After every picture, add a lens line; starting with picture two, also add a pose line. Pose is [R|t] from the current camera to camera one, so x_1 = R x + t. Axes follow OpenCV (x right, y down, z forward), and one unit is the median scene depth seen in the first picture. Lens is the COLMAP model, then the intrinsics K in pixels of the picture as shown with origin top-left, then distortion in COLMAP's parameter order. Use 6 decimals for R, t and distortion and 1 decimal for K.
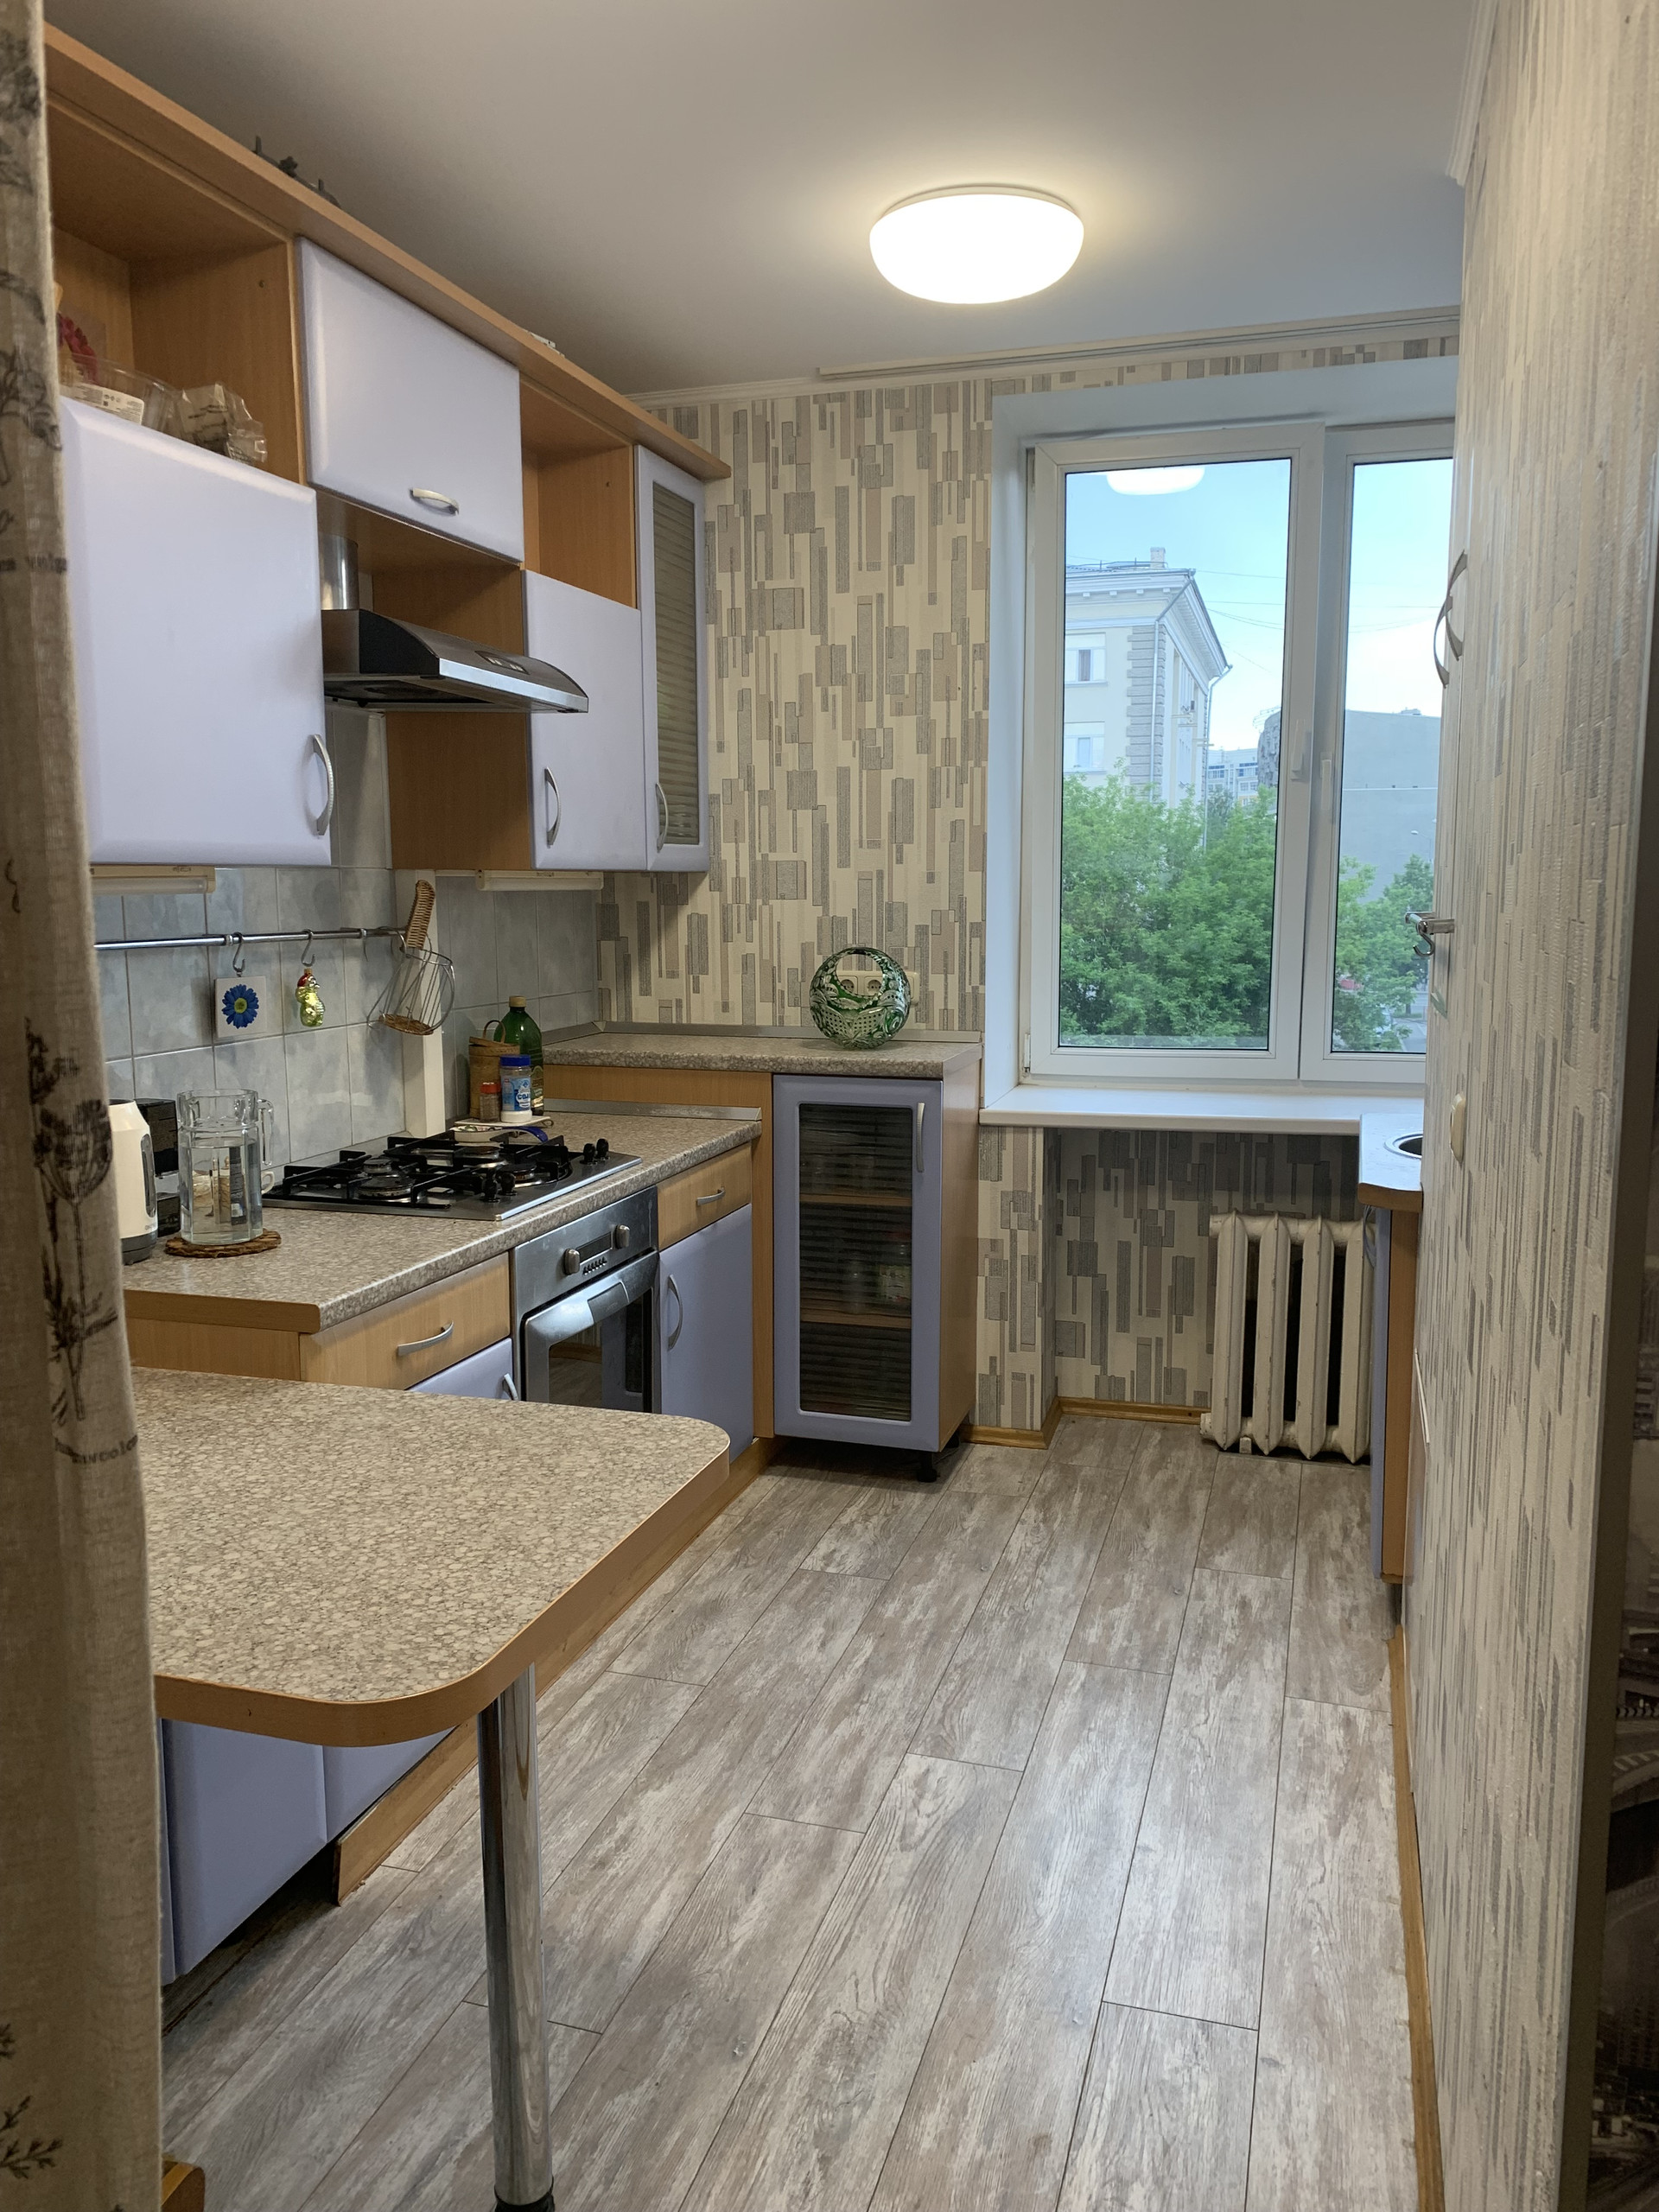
lens RADIAL K [[1683.2, 0, 823.3], [0, 1683.2, 1118.0], [0, 0, 1]] dist [0.040676, -0.048227]
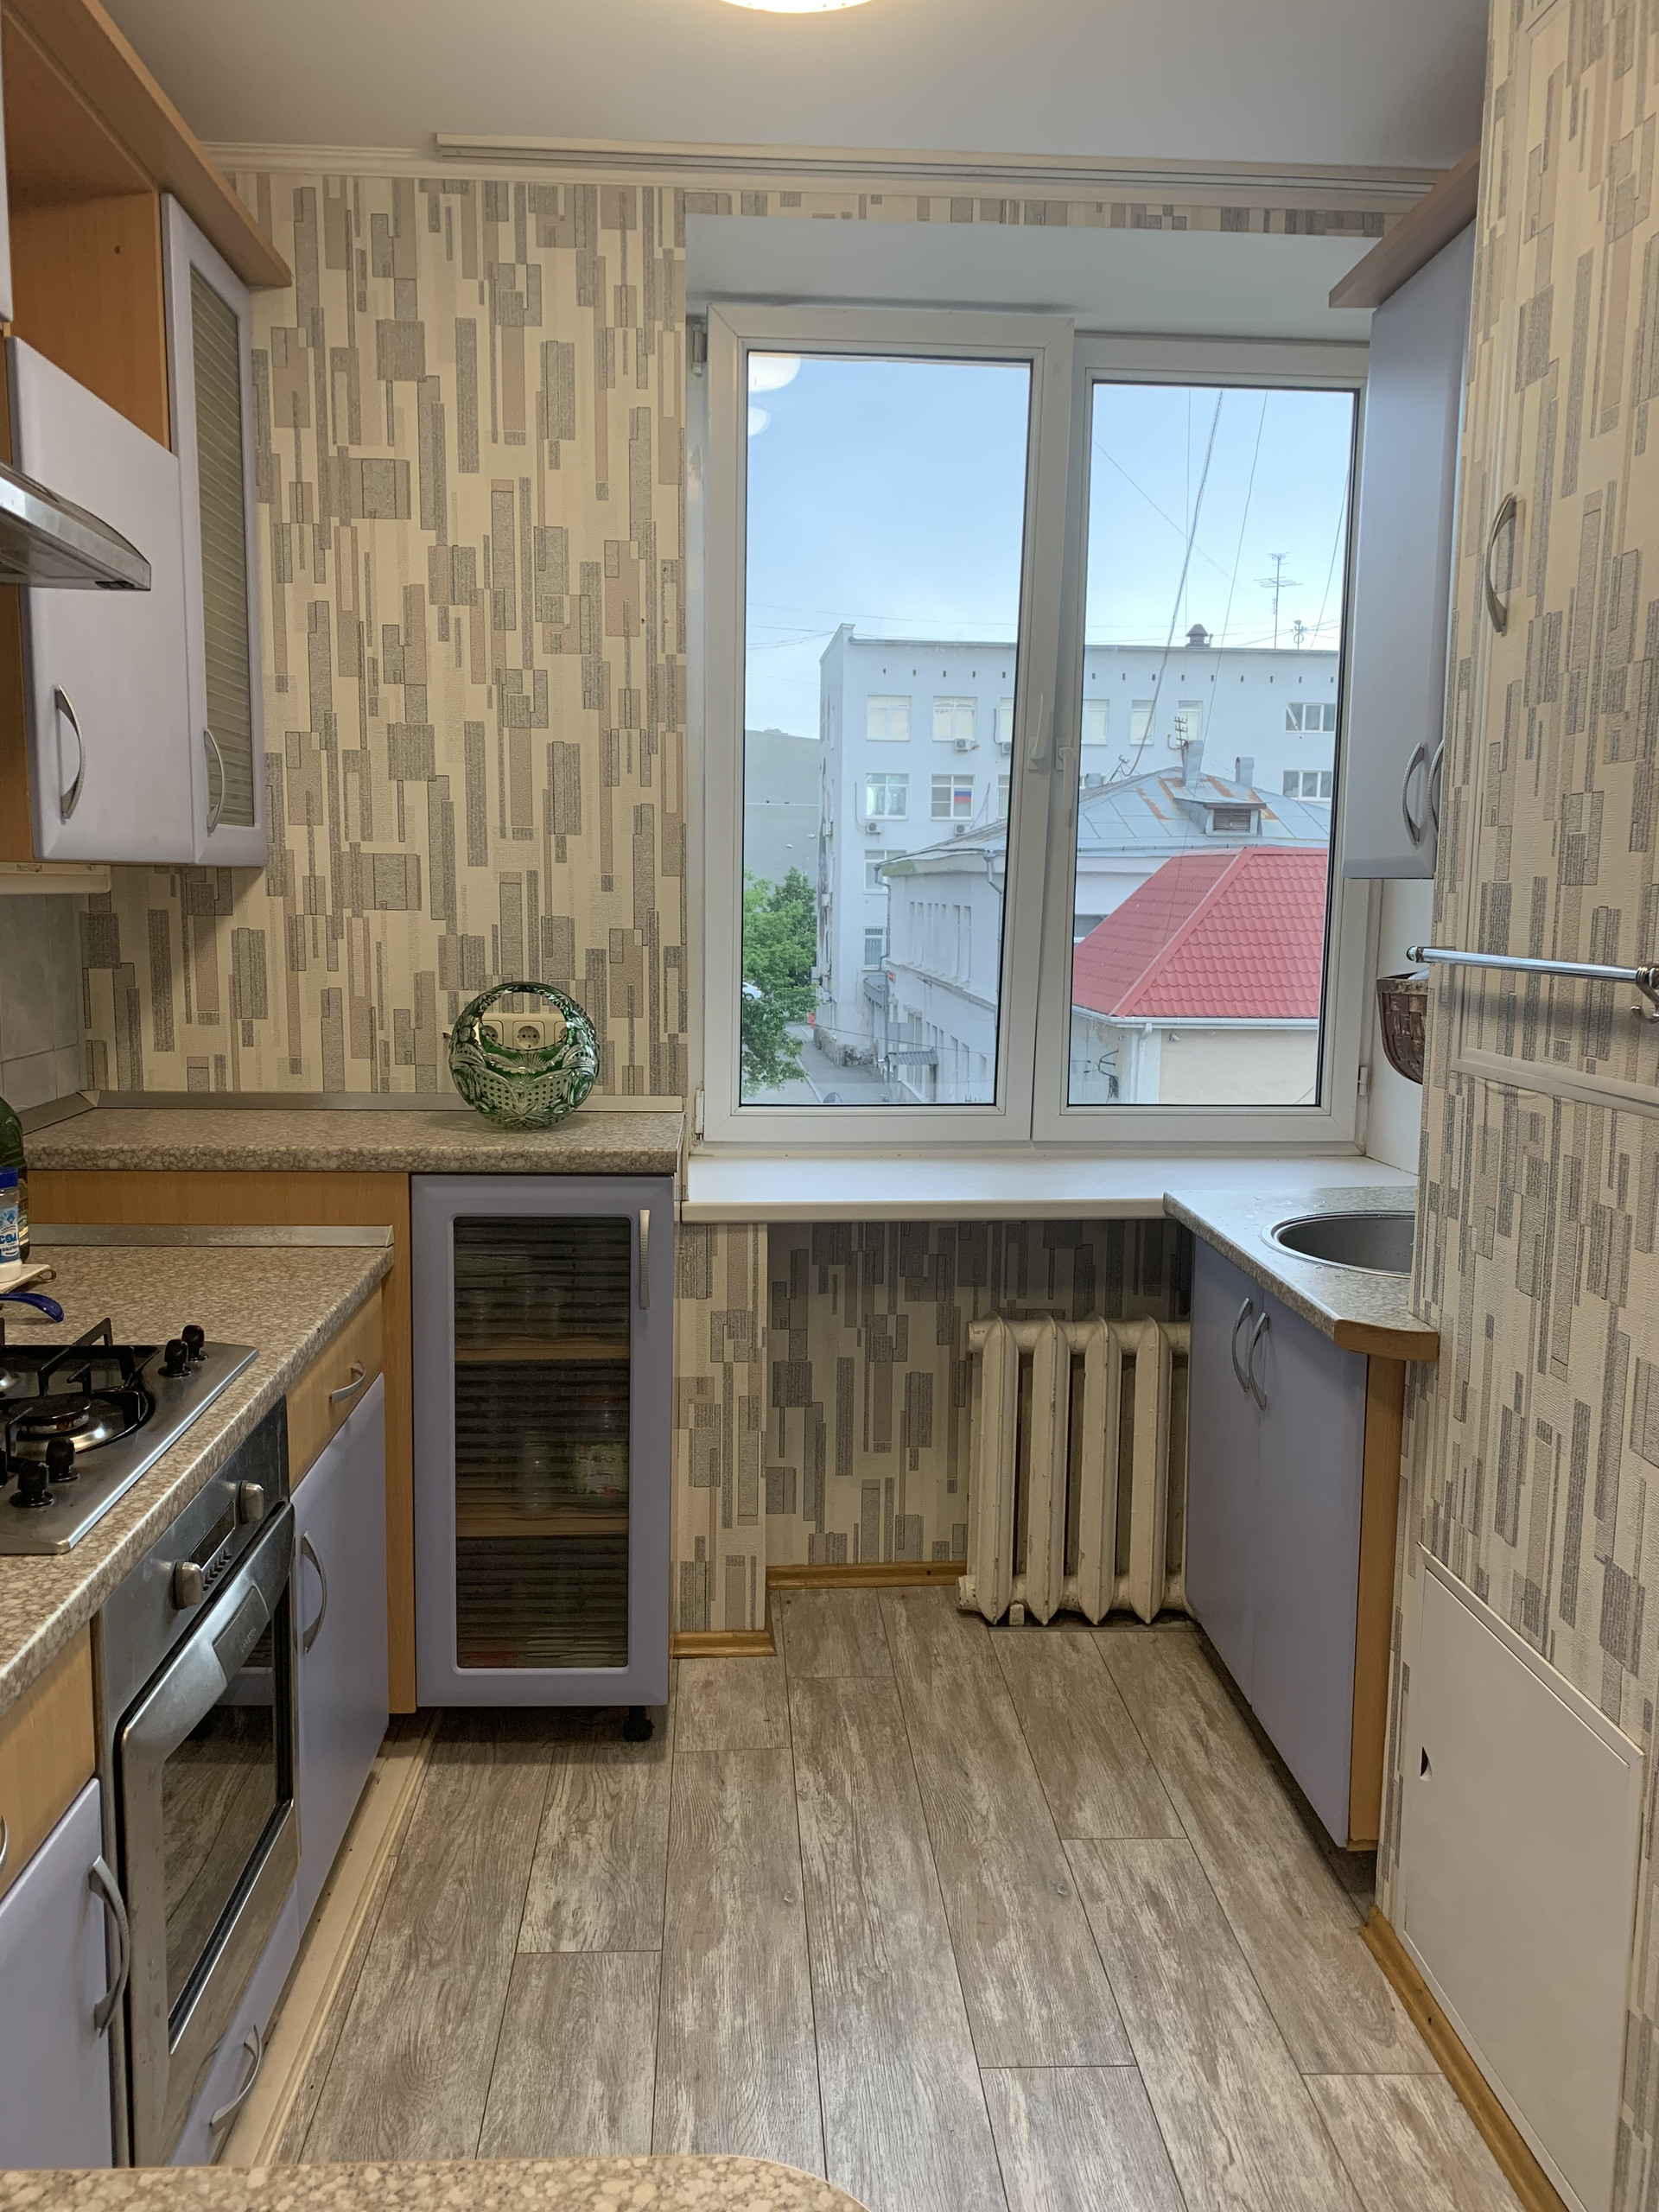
lens RADIAL K [[1683.2, 0, 812.9], [0, 1683.2, 1114.6], [0, 0, 1]] dist [0.040676, -0.048227]
pose [[0.939267, -0.031609, 0.341728, -0.119886], [0.033407, 0.999442, 0.000622, -0.049741], [-0.341557, 0.010831, 0.939799, 0.351184]]
